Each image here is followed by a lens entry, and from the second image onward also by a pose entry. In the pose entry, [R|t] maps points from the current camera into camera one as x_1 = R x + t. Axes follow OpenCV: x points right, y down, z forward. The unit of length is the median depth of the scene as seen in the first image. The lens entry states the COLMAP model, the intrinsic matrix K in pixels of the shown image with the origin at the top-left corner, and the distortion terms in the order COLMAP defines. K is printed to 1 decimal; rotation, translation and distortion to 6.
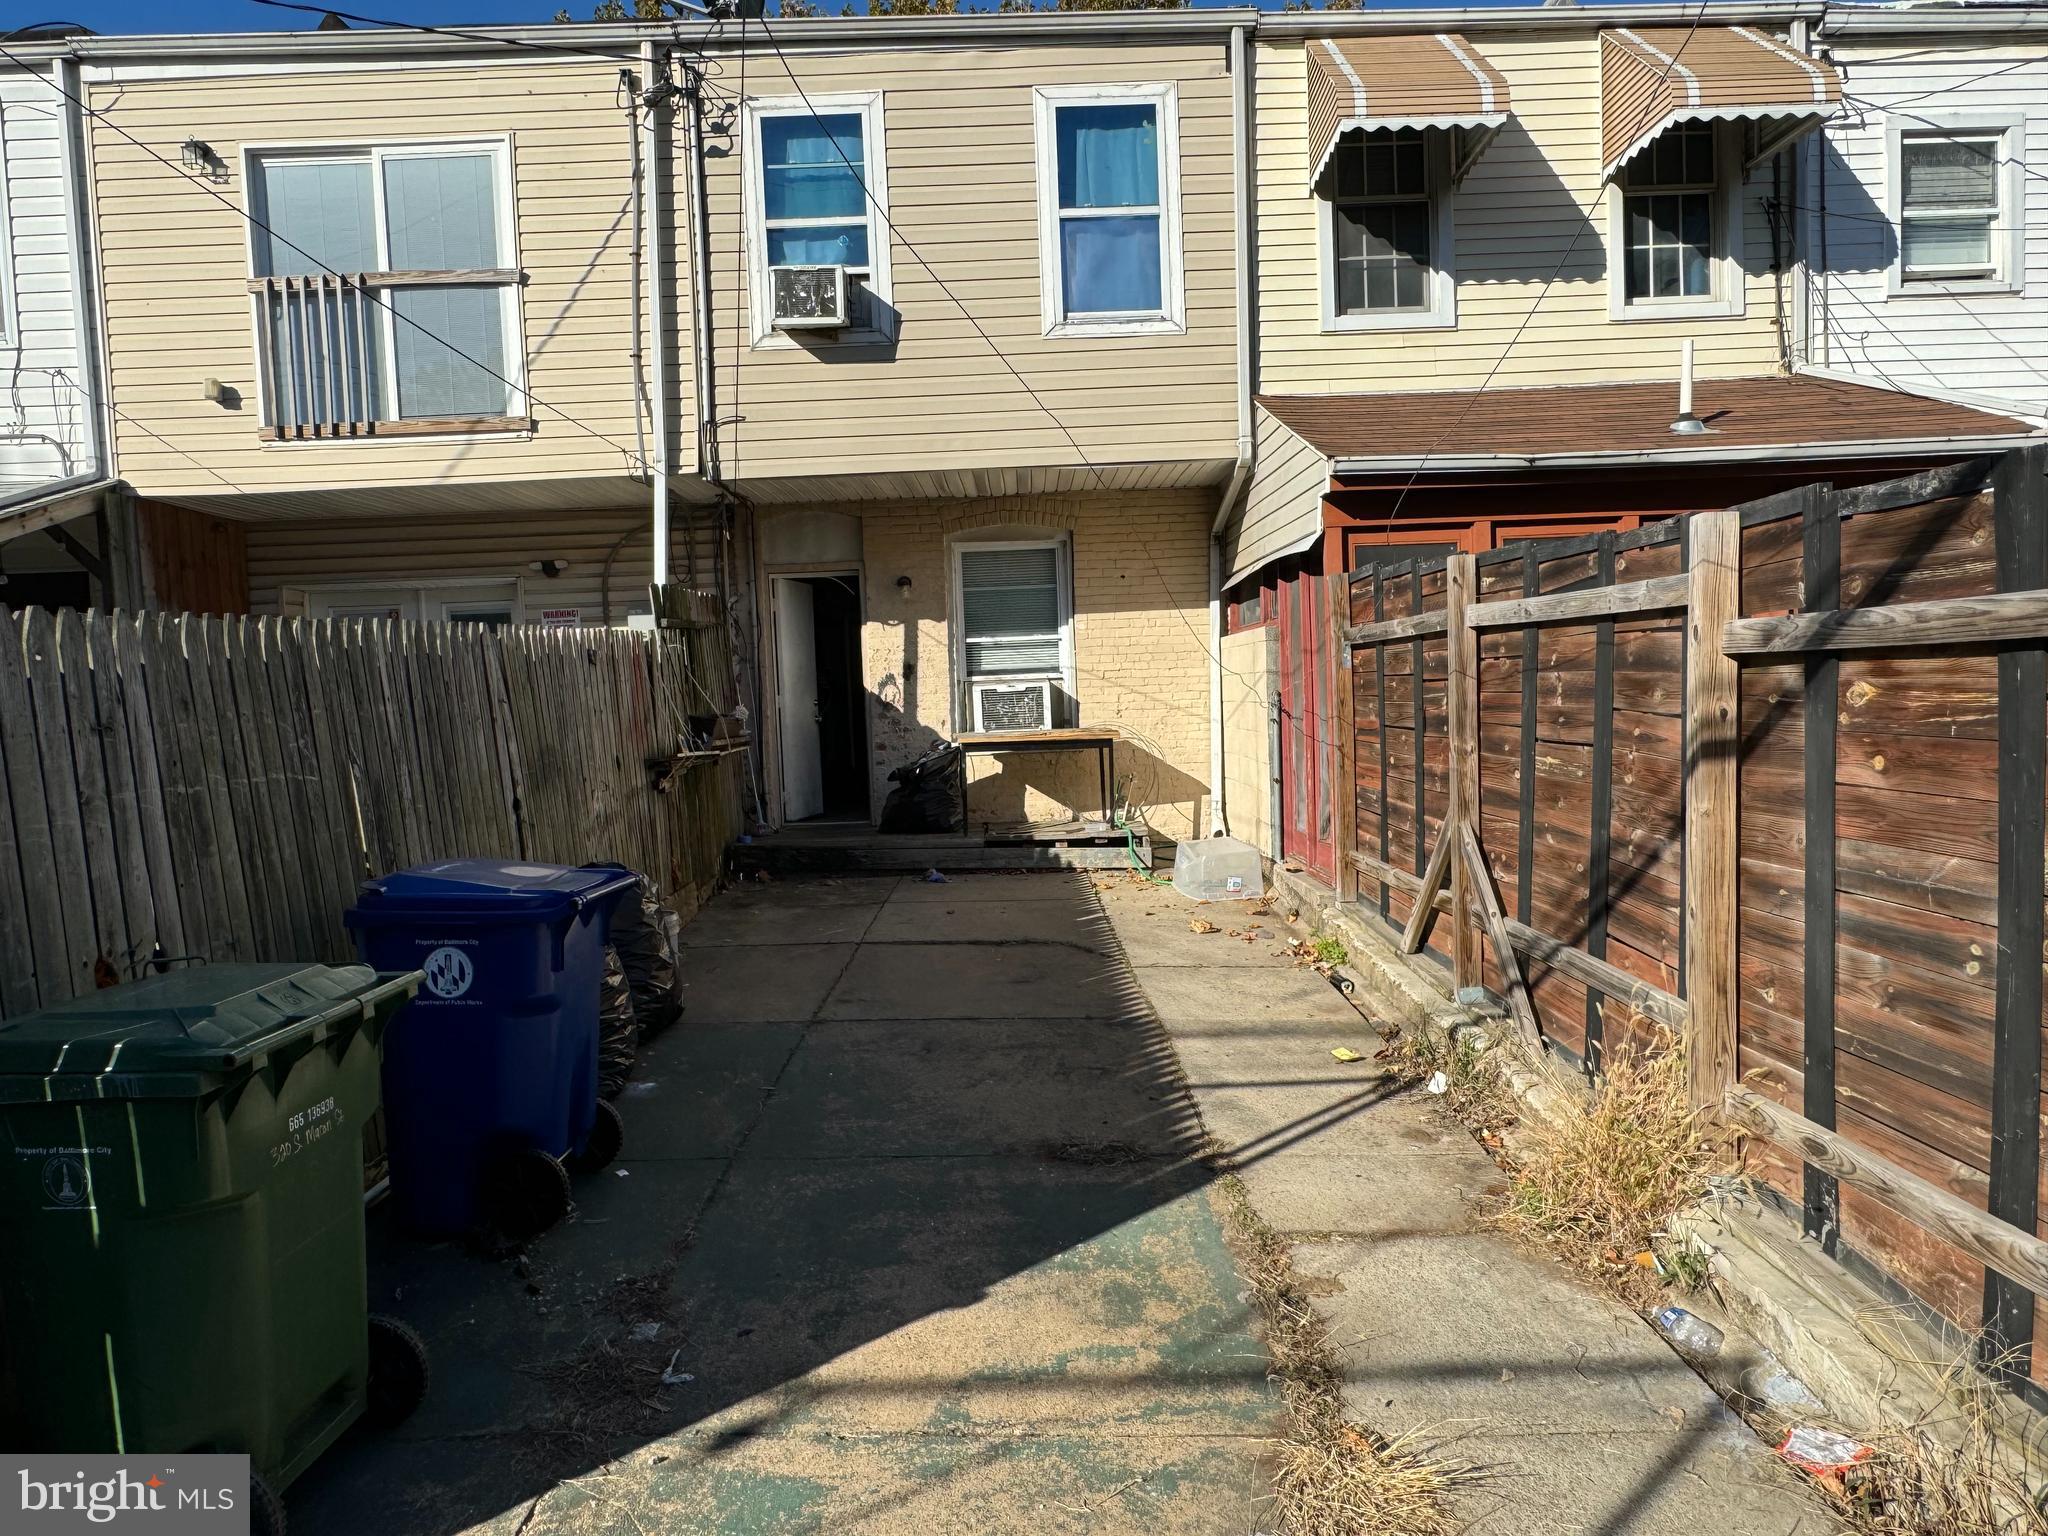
lens RADIAL K [[1291.7, 0, 1024.0], [0, 1291.7, 768.0], [0, 0, 1]] dist [-0.000689, -0.000102]
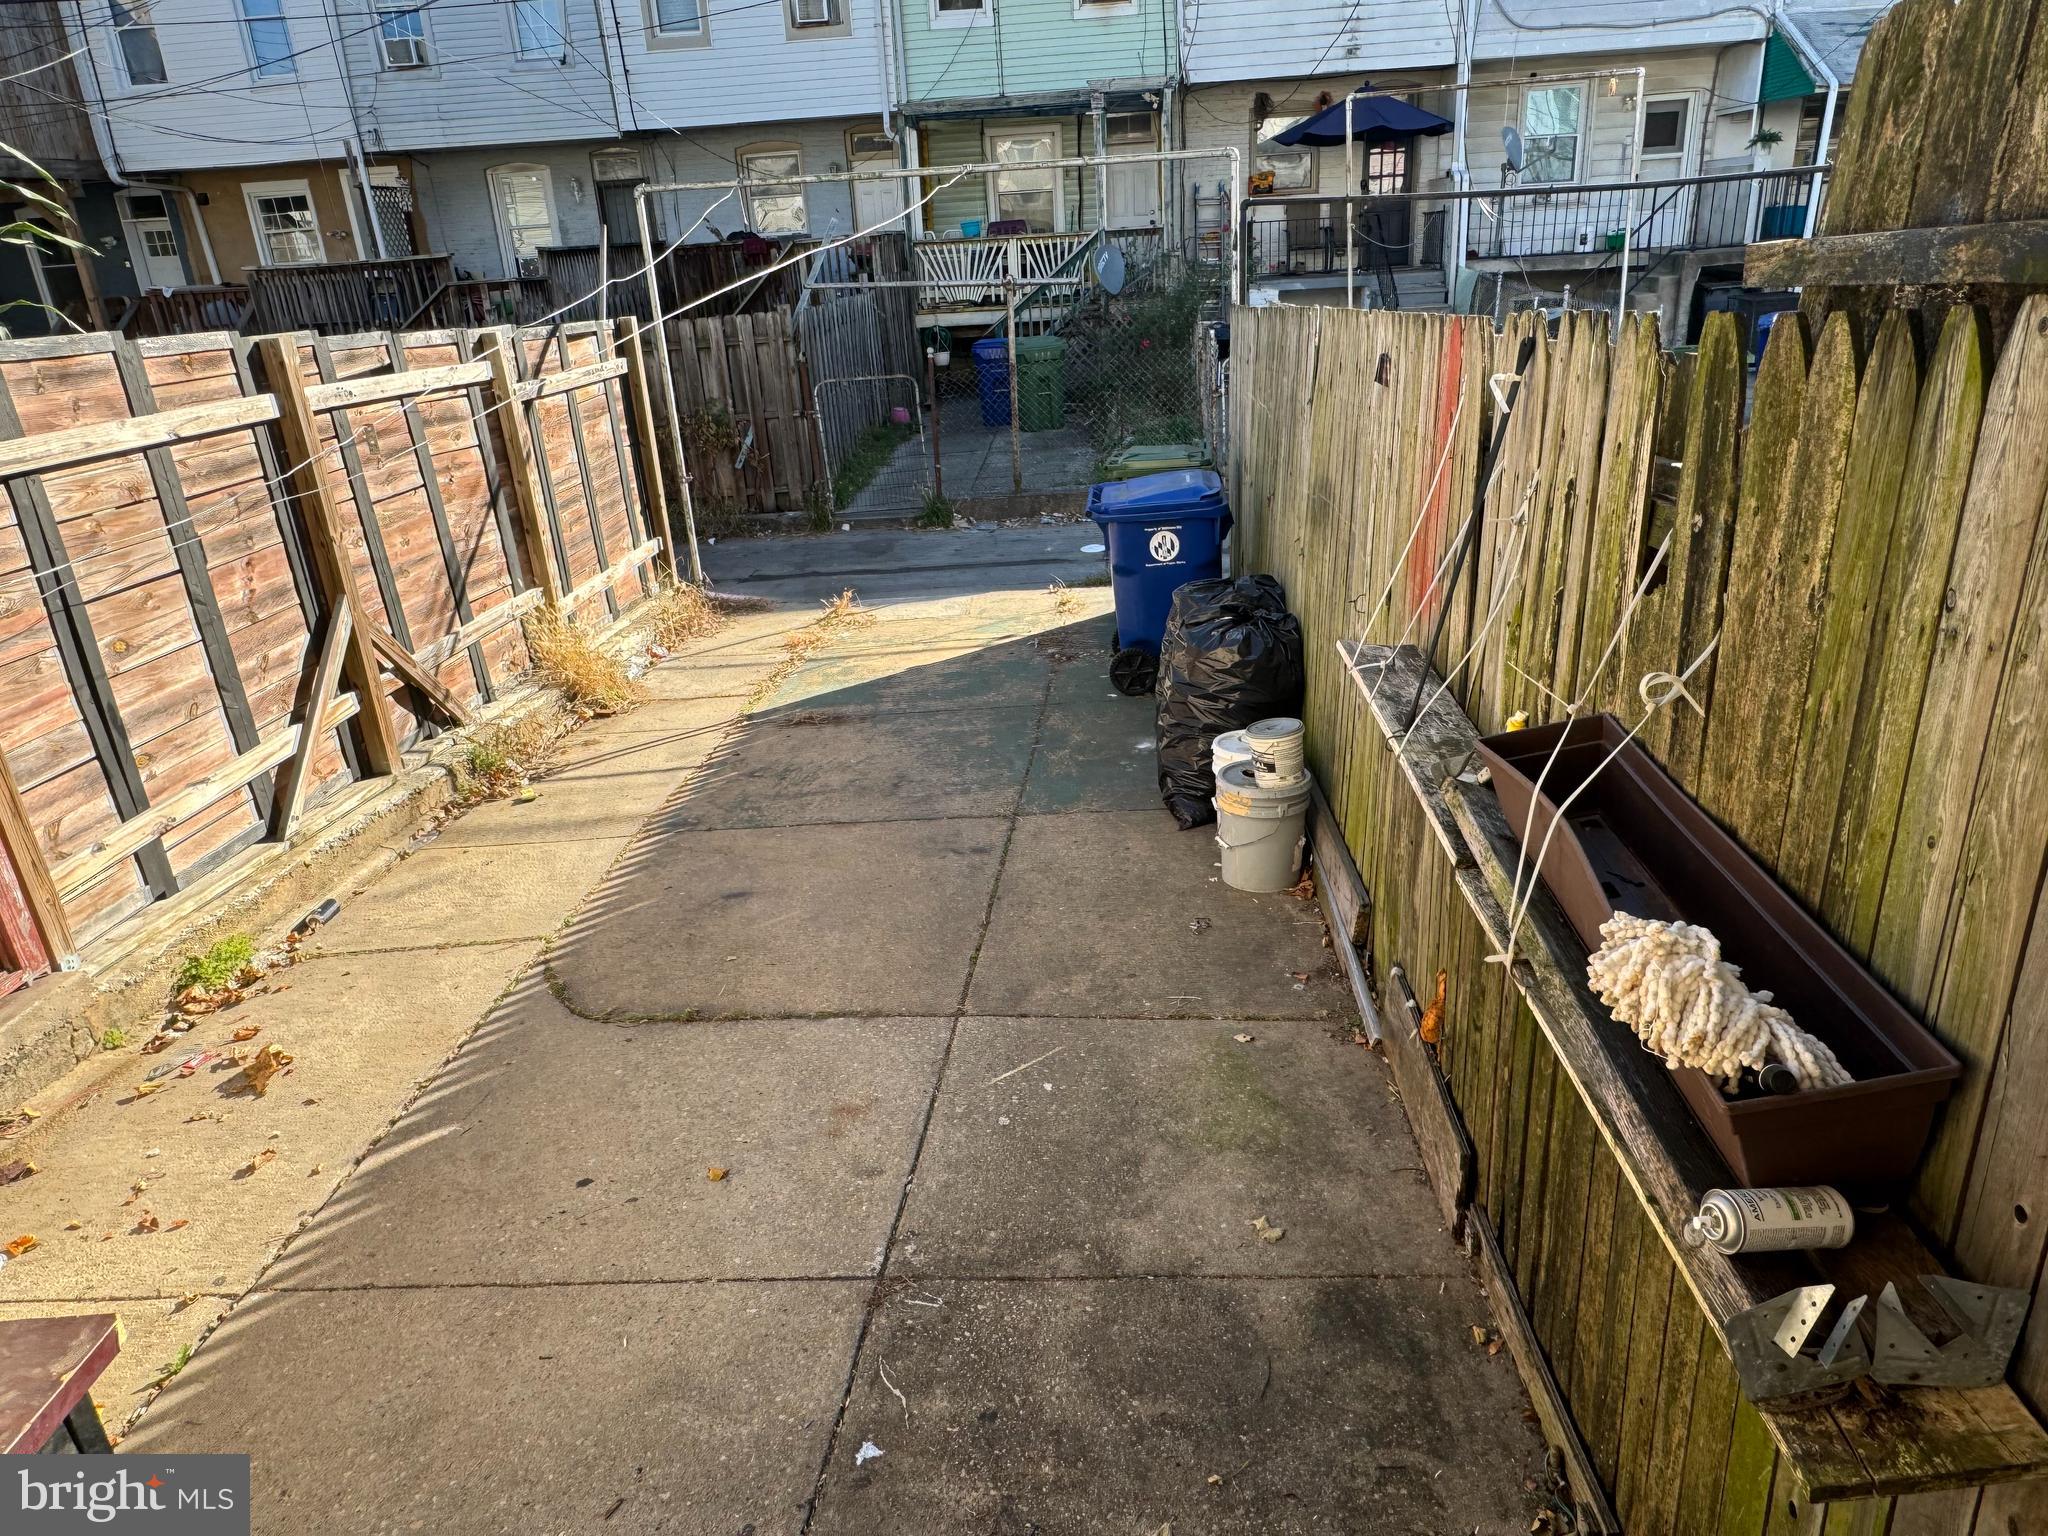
lens RADIAL K [[1291.7, 0, 1024.0], [0, 1291.7, 768.0], [0, 0, 1]] dist [-0.000689, -0.000102]
pose [[-0.993088, 0.057141, 0.102522, -0.388127], [0.095108, 0.903622, 0.417639, -0.298933], [-0.068777, 0.424503, -0.902811, 2.649291]]
